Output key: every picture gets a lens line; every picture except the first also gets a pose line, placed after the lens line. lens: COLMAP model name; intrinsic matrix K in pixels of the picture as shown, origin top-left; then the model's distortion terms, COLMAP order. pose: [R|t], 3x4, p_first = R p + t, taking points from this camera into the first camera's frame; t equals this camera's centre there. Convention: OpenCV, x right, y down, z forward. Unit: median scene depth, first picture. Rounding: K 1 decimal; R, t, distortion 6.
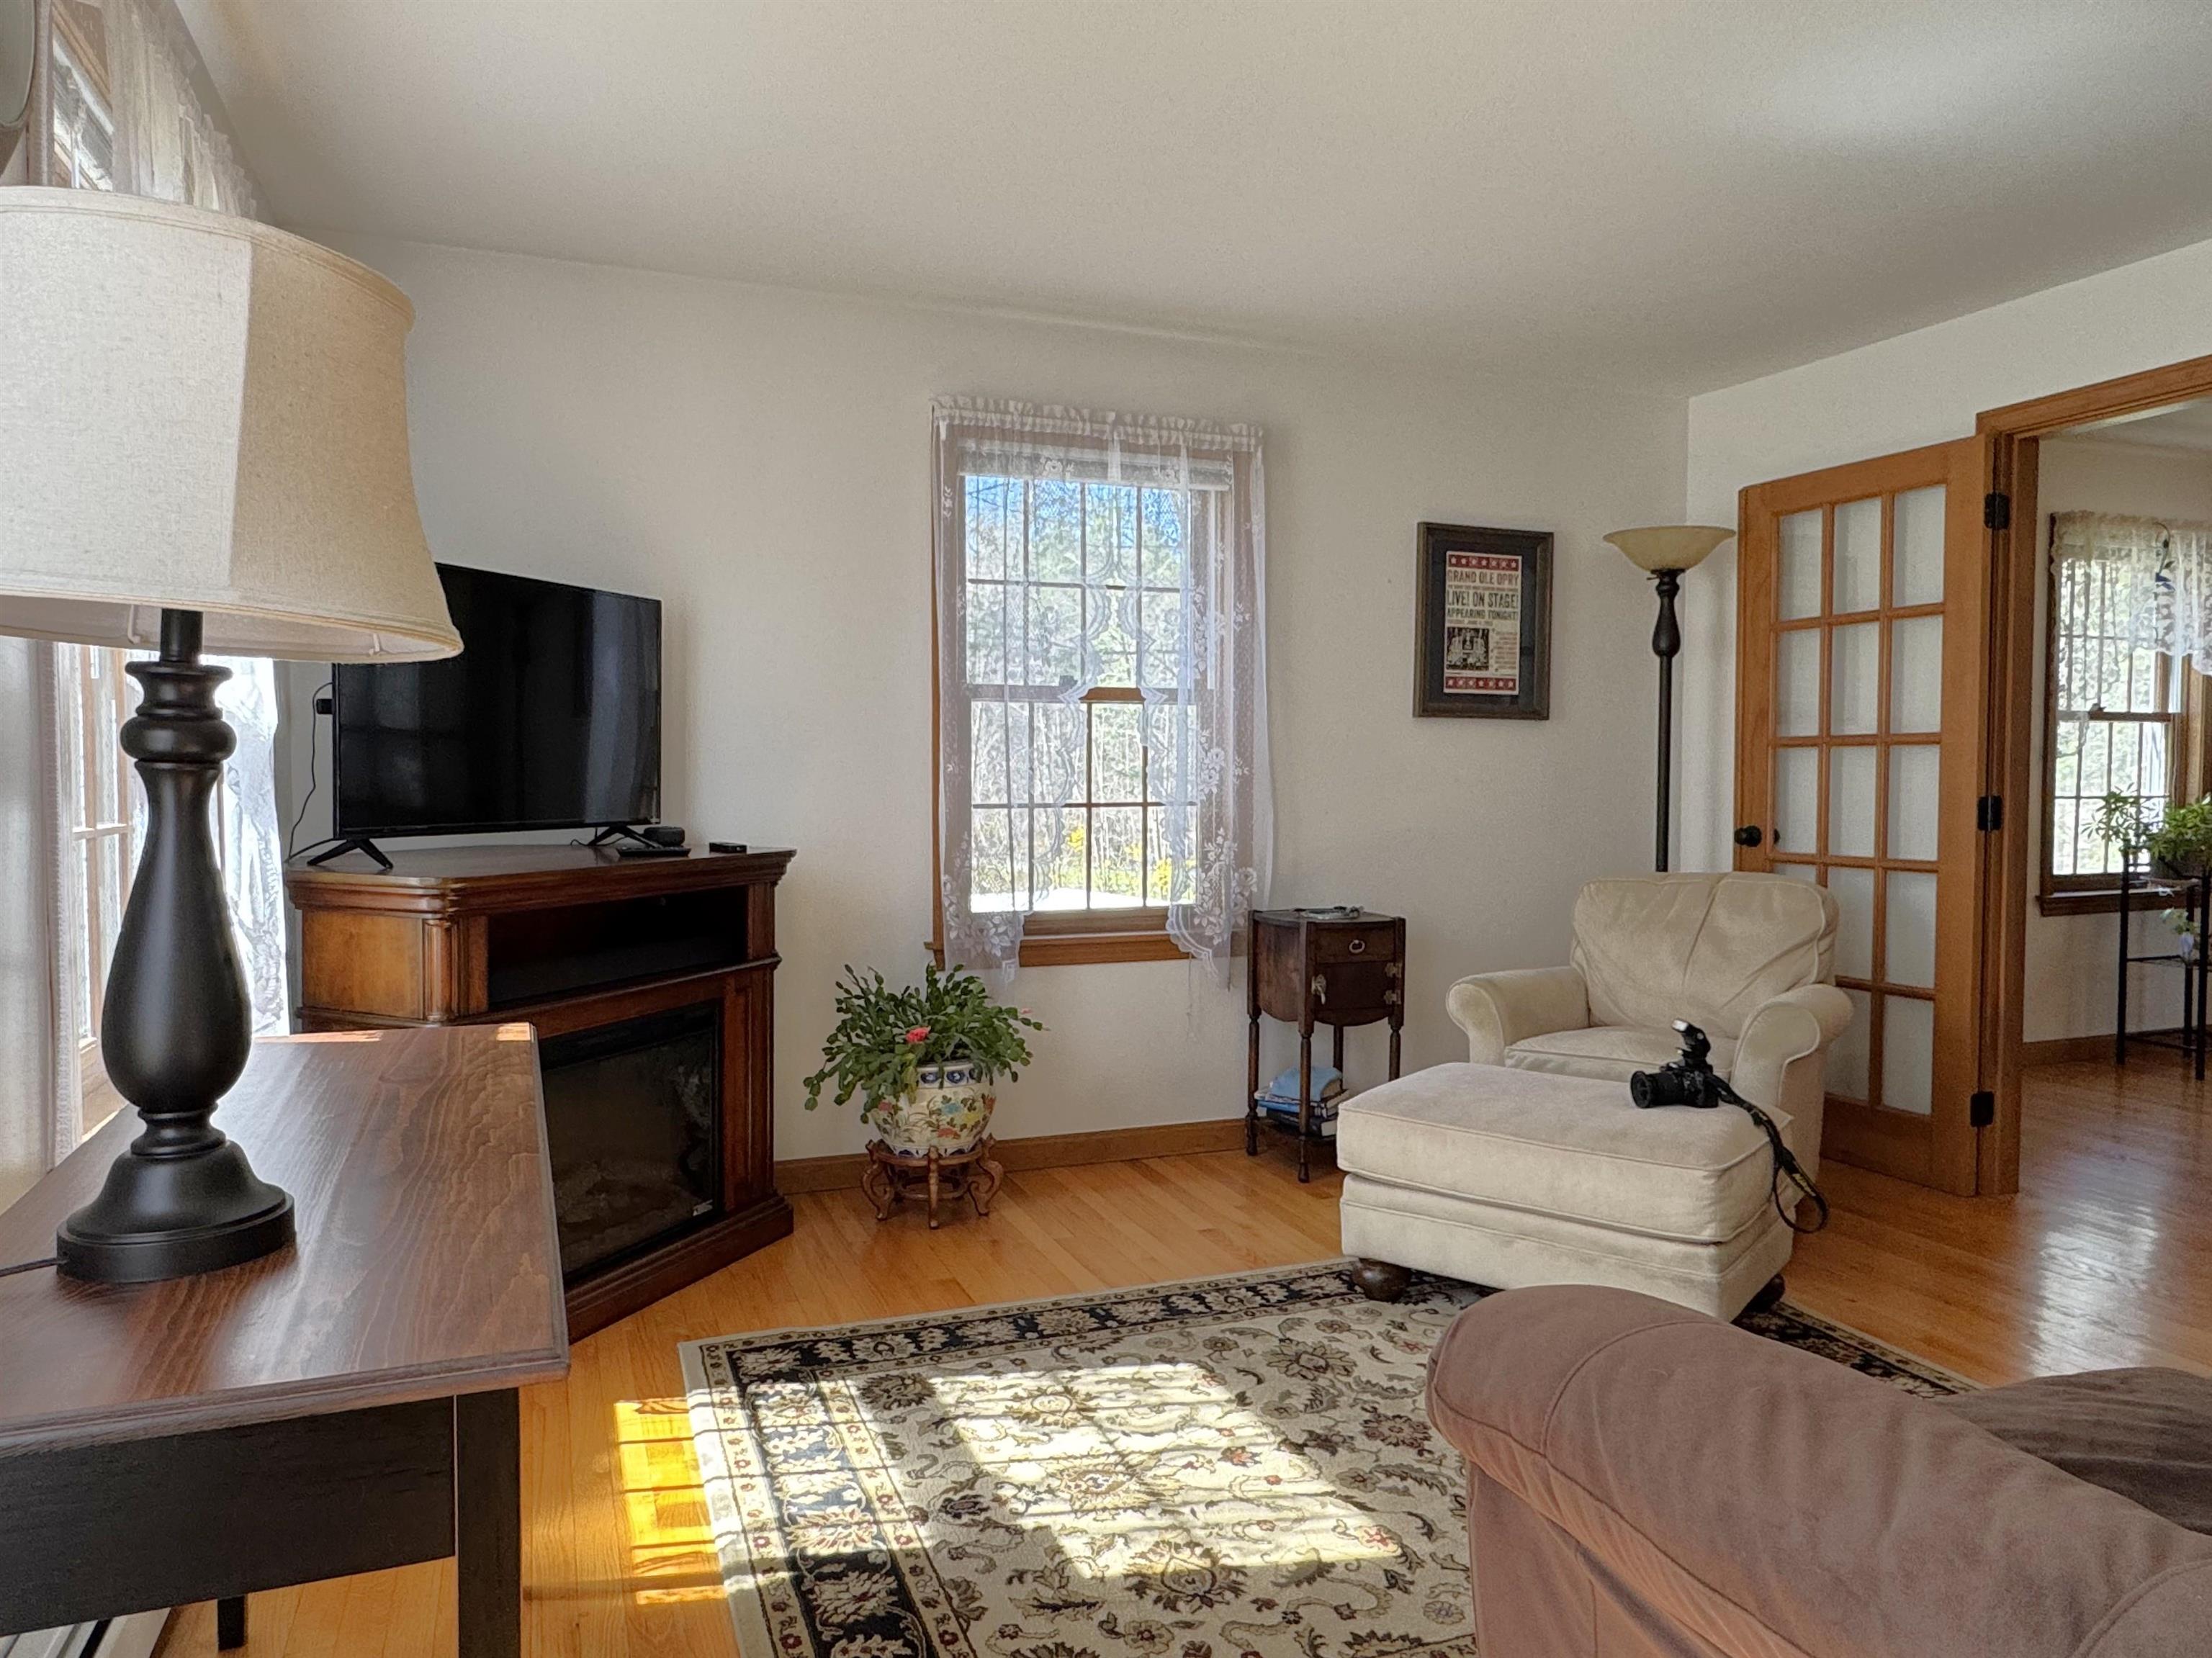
lens RADIAL K [[1450.4, 0, 1106.9], [0, 1450.4, 824.4], [0, 0, 1]] dist [-0.001087, 0.000463]
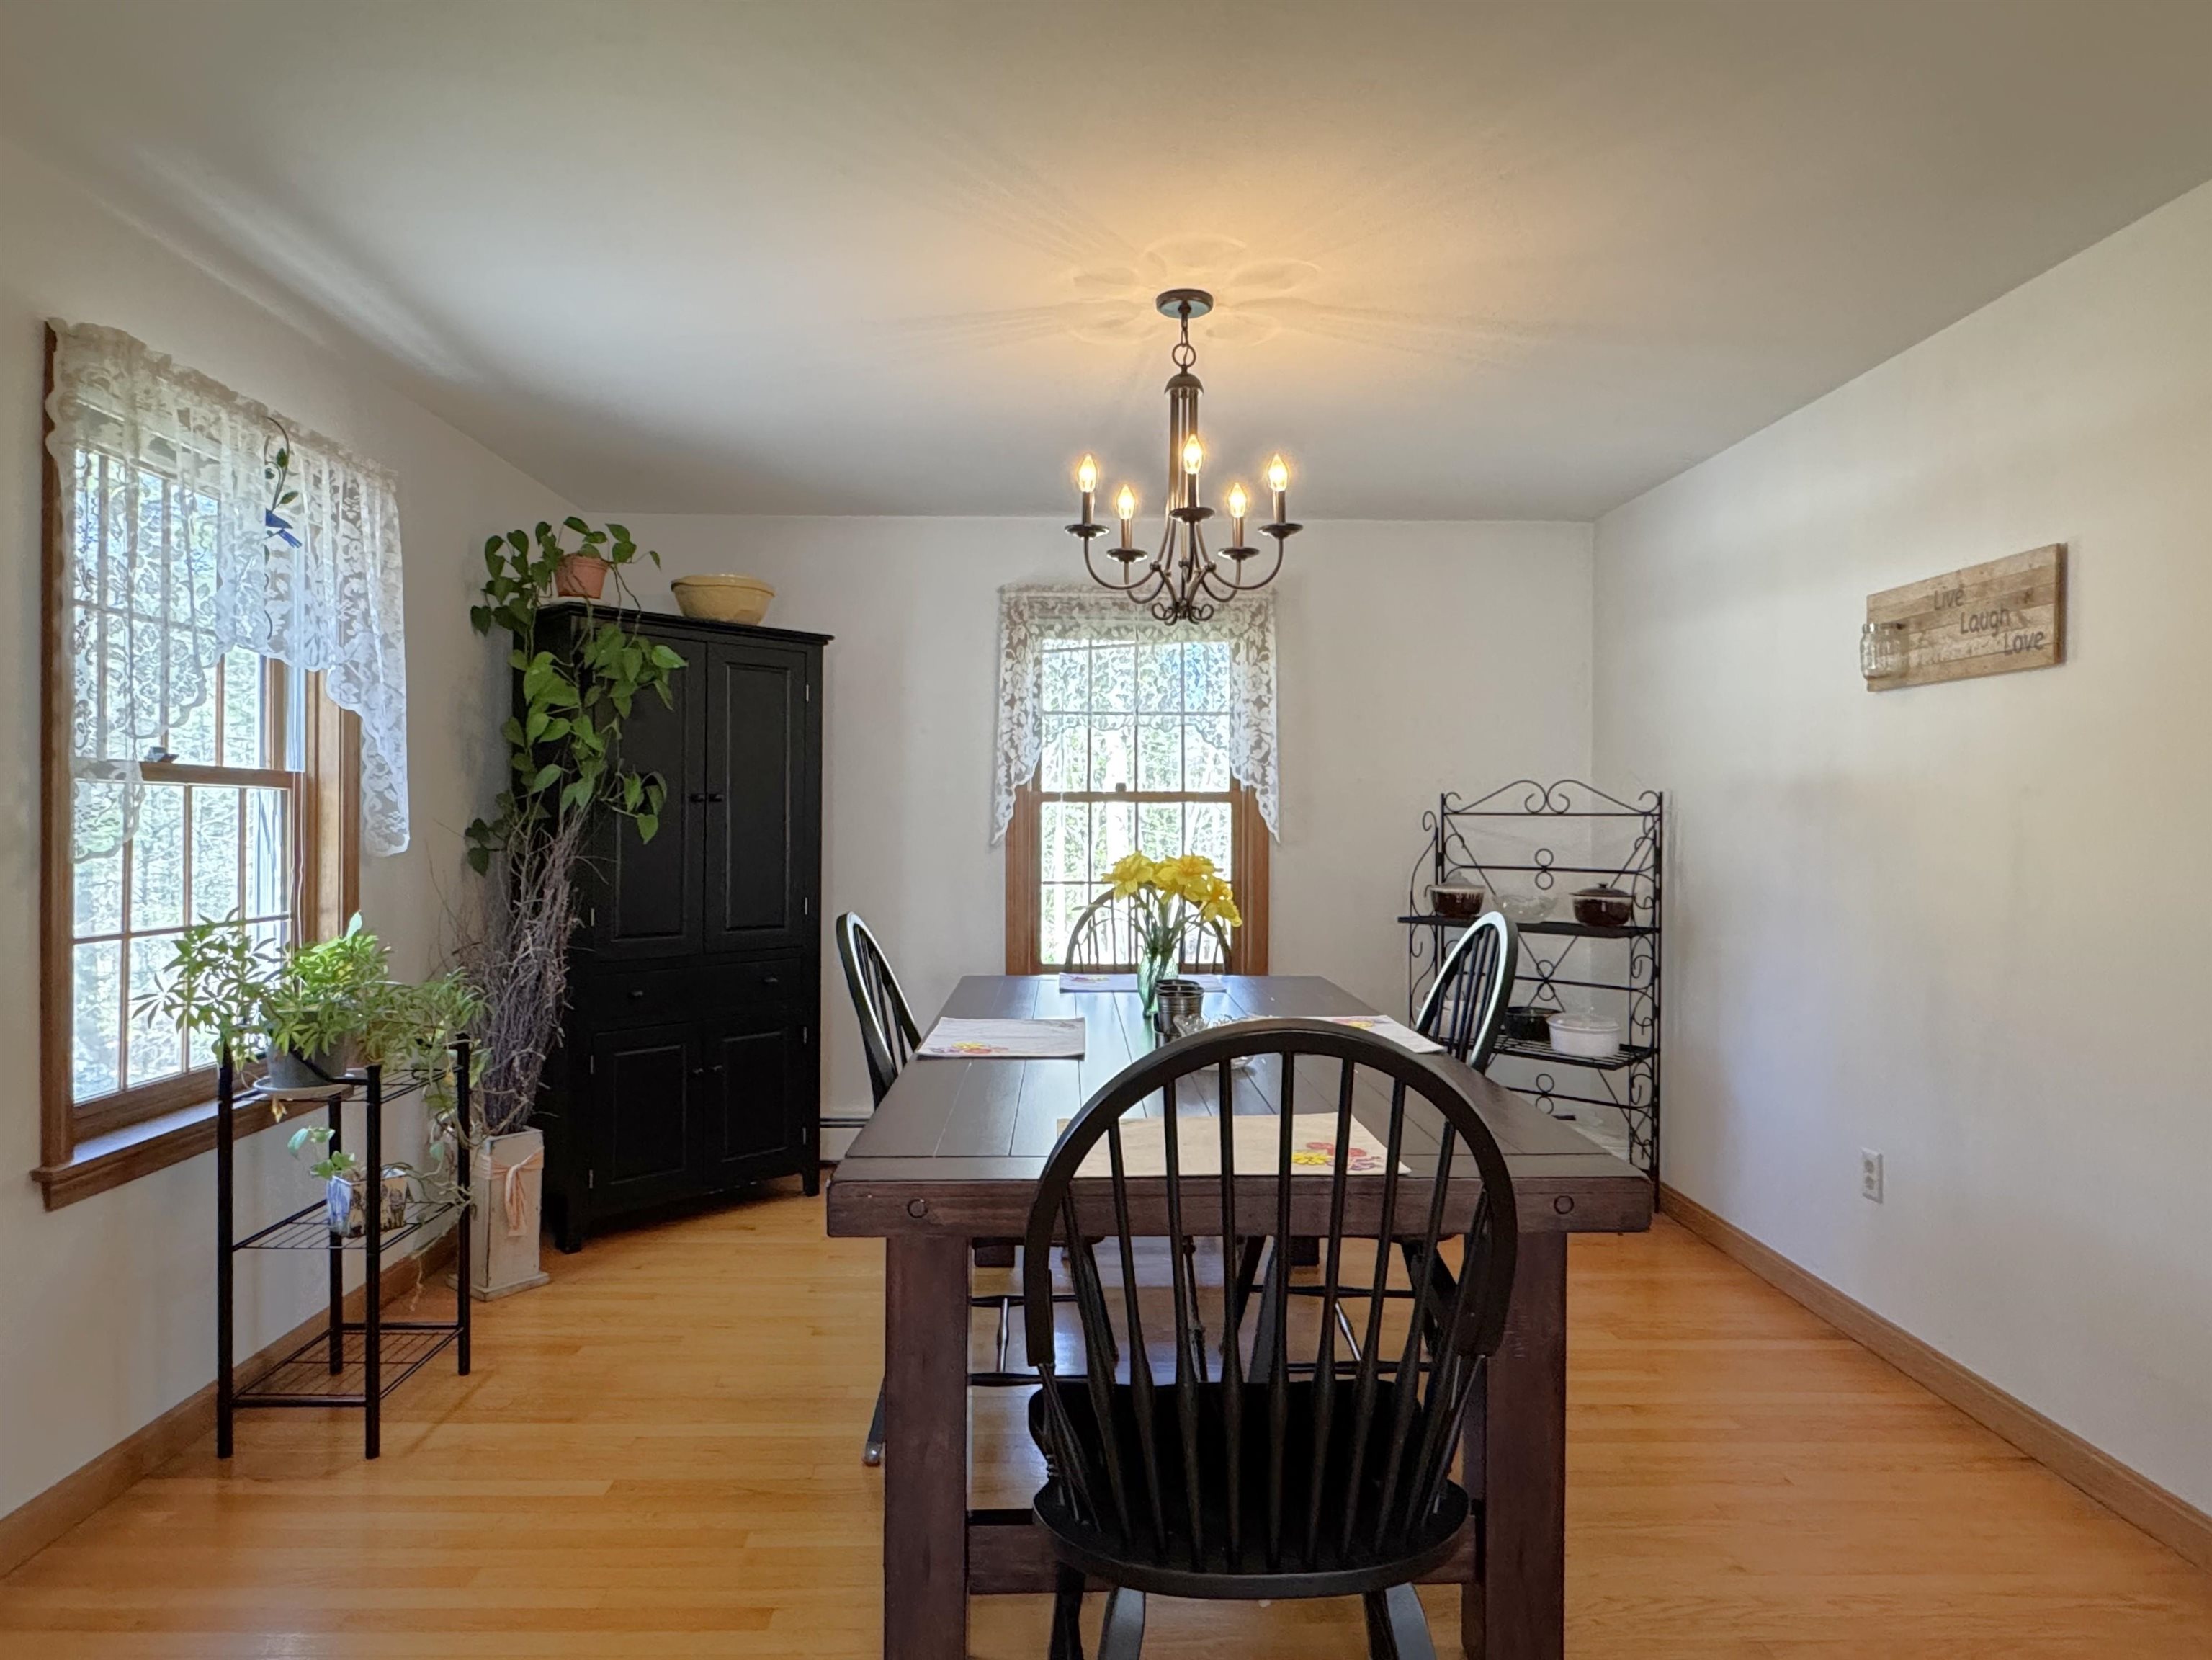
lens RADIAL K [[1307.1, 0, 1109.8], [0, 1307.1, 823.9], [0, 0, 1]] dist [-0.003484, 0.000857]
pose [[0.337215, -0.000418, 0.941428, 0.371244], [0.034123, 0.999348, -0.011779, -0.040667], [-0.940809, 0.036097, 0.337009, 0.543184]]
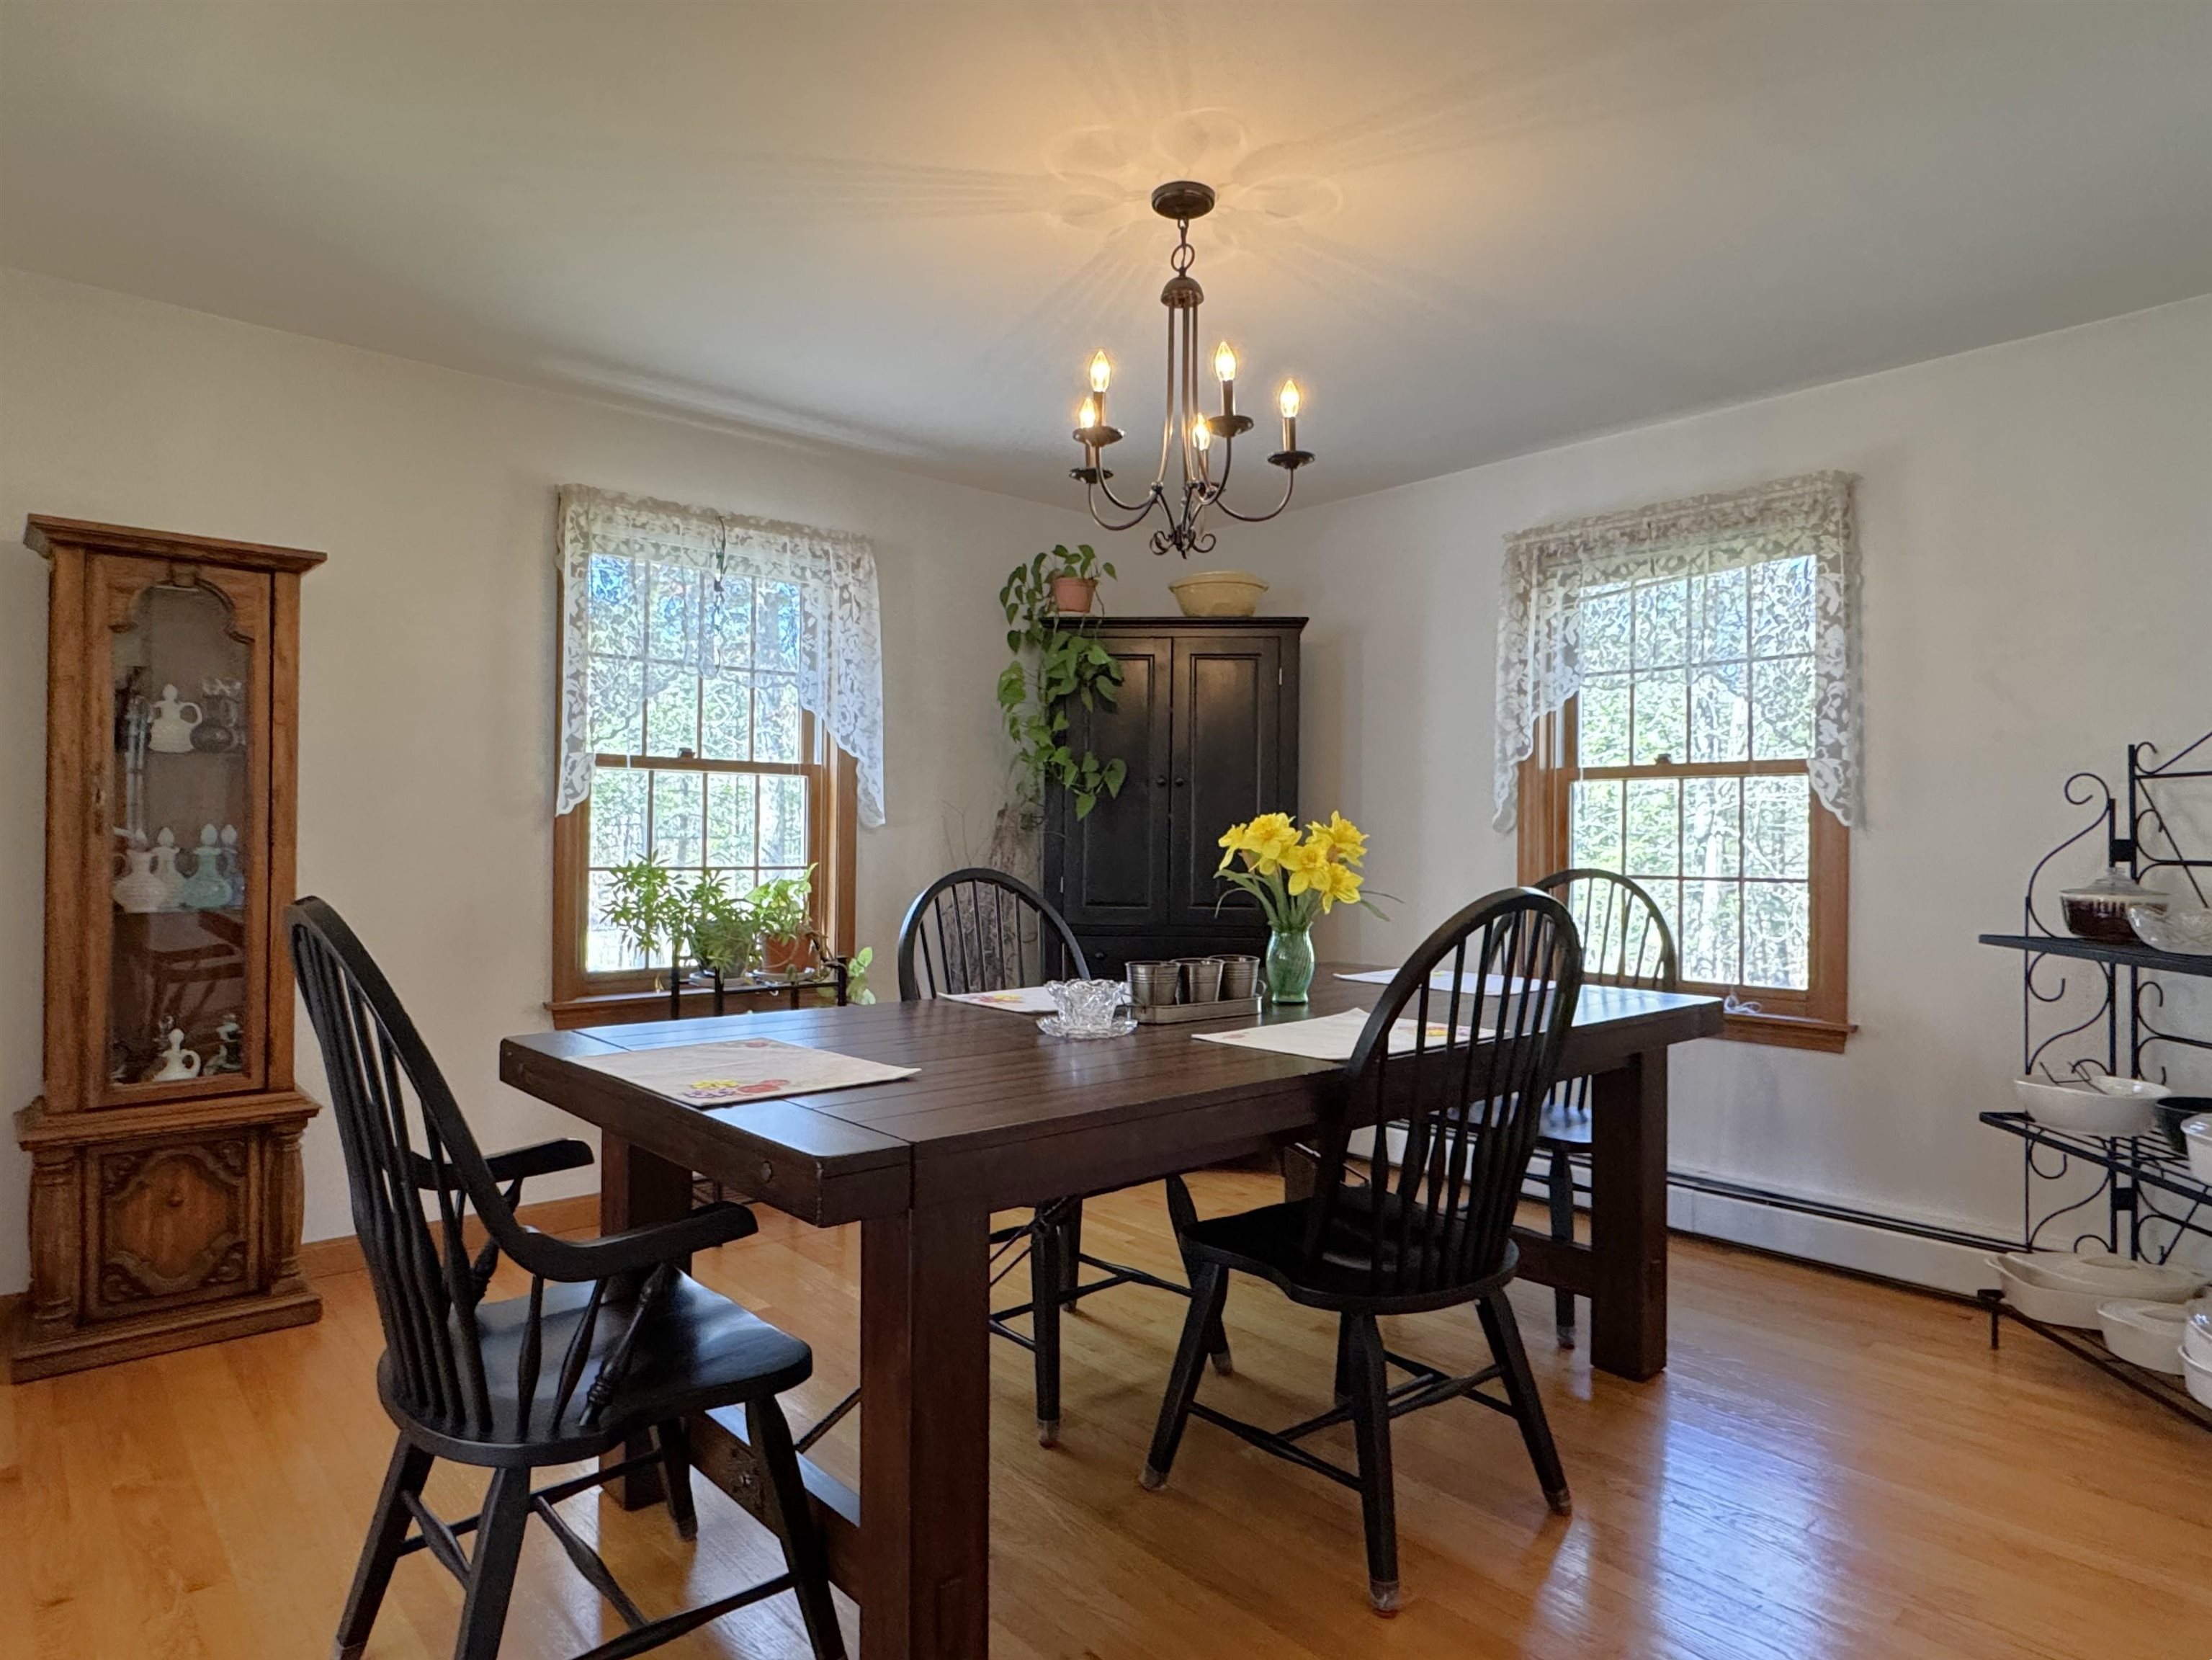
lens RADIAL K [[1307.1, 0, 1111.1], [0, 1307.1, 832.7], [0, 0, 1]] dist [-0.003484, 0.000857]
pose [[0.939194, 0.009135, 0.343265, 0.675841], [0.005482, 0.999120, -0.041587, -0.007897], [-0.343343, 0.040940, 0.938318, 0.271560]]
